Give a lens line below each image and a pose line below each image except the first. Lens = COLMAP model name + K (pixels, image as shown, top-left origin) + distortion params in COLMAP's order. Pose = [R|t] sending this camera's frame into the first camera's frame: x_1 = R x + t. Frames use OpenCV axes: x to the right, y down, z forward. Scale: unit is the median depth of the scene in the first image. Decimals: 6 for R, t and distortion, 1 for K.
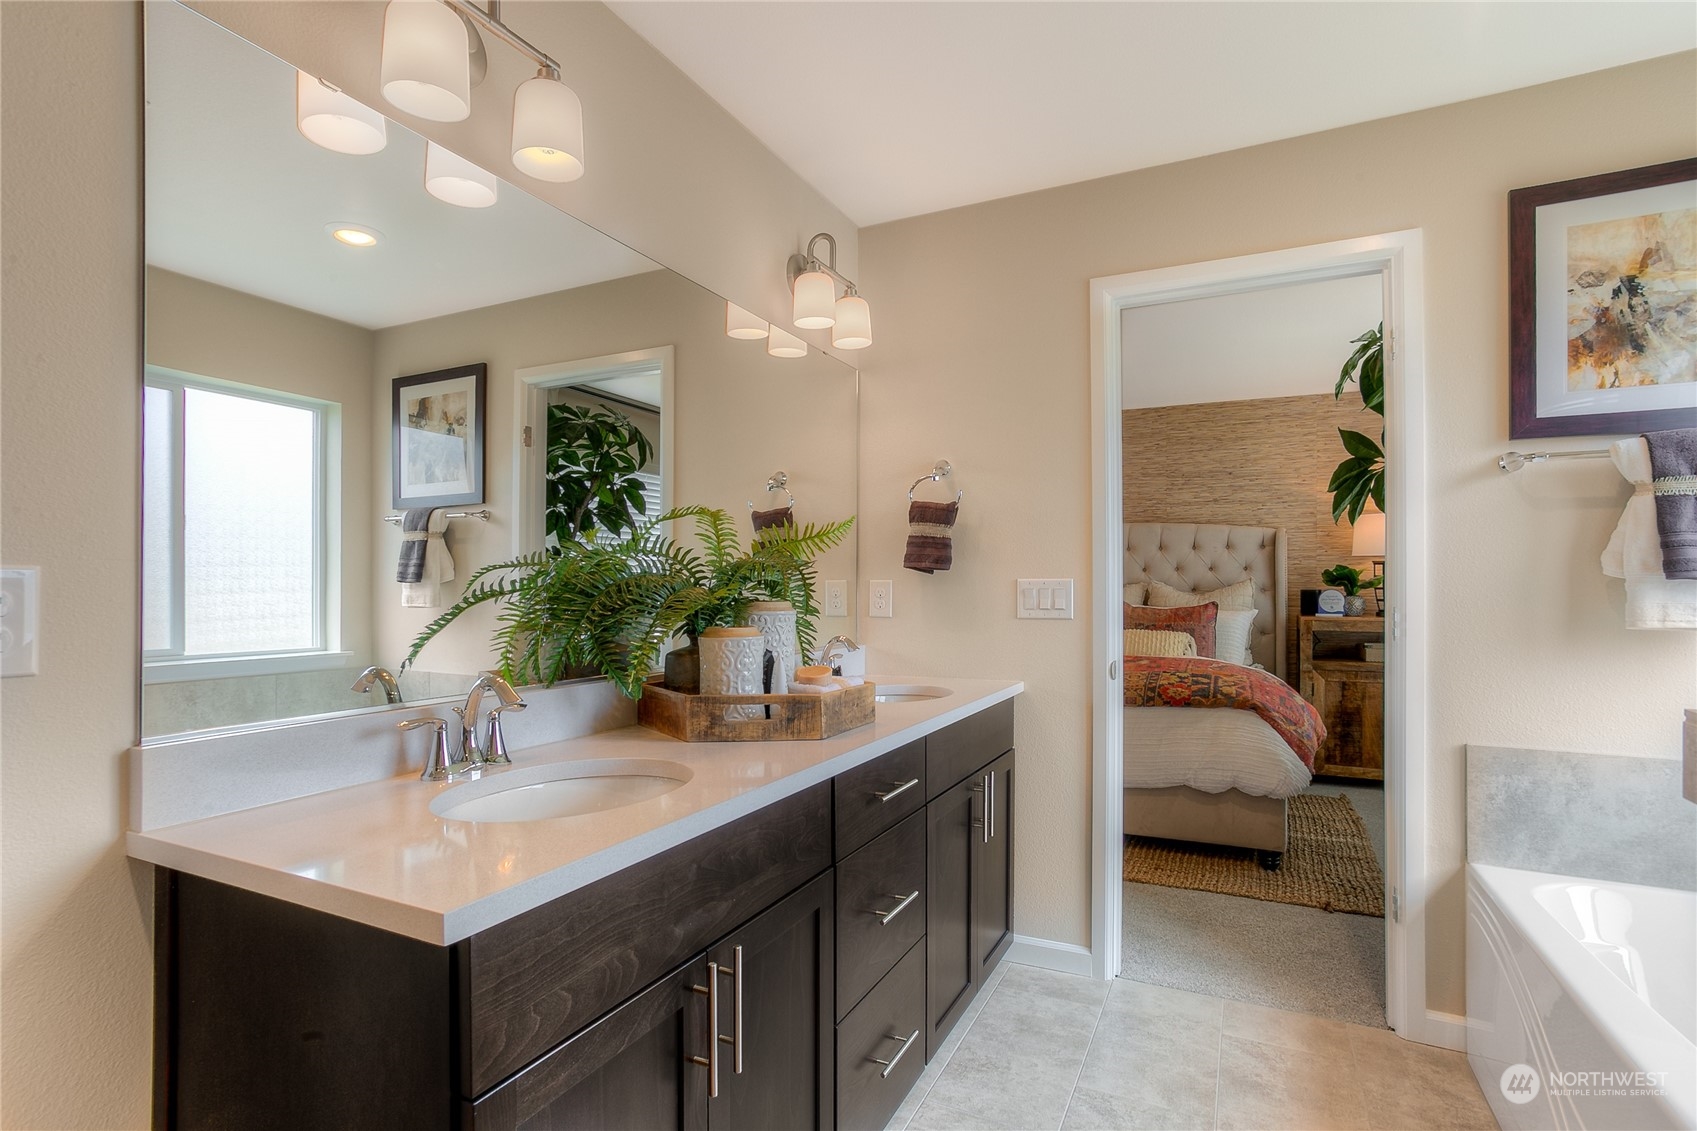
lens RADIAL K [[855.8, 0, 793.3], [0, 855.8, 586.4], [0, 0, 1]] dist [-0.021155, 0.010719]
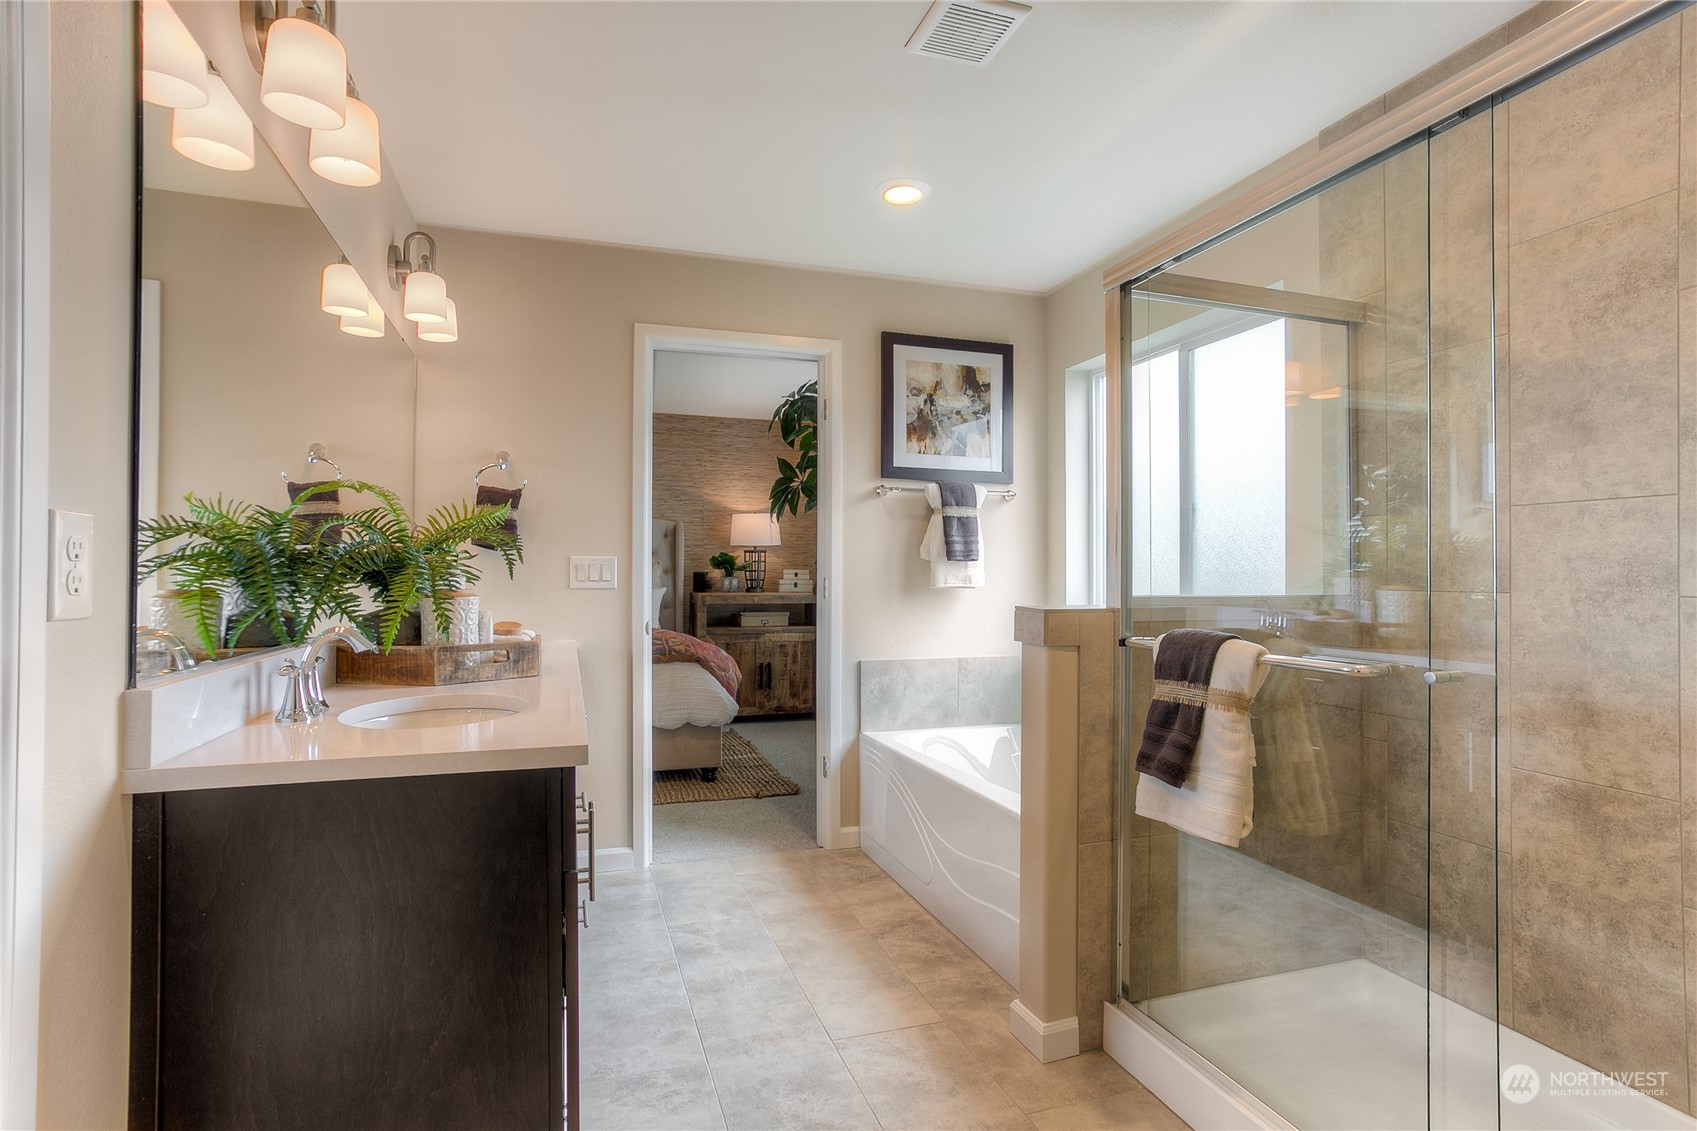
lens RADIAL K [[855.8, 0, 851.5], [0, 855.8, 567.4], [0, 0, 1]] dist [-0.021155, 0.010719]
pose [[0.712265, 0.007743, 0.701868, -0.366476], [-0.004015, 0.999968, -0.006956, 0.016558], [-0.701899, 0.002137, 0.712273, -0.162631]]
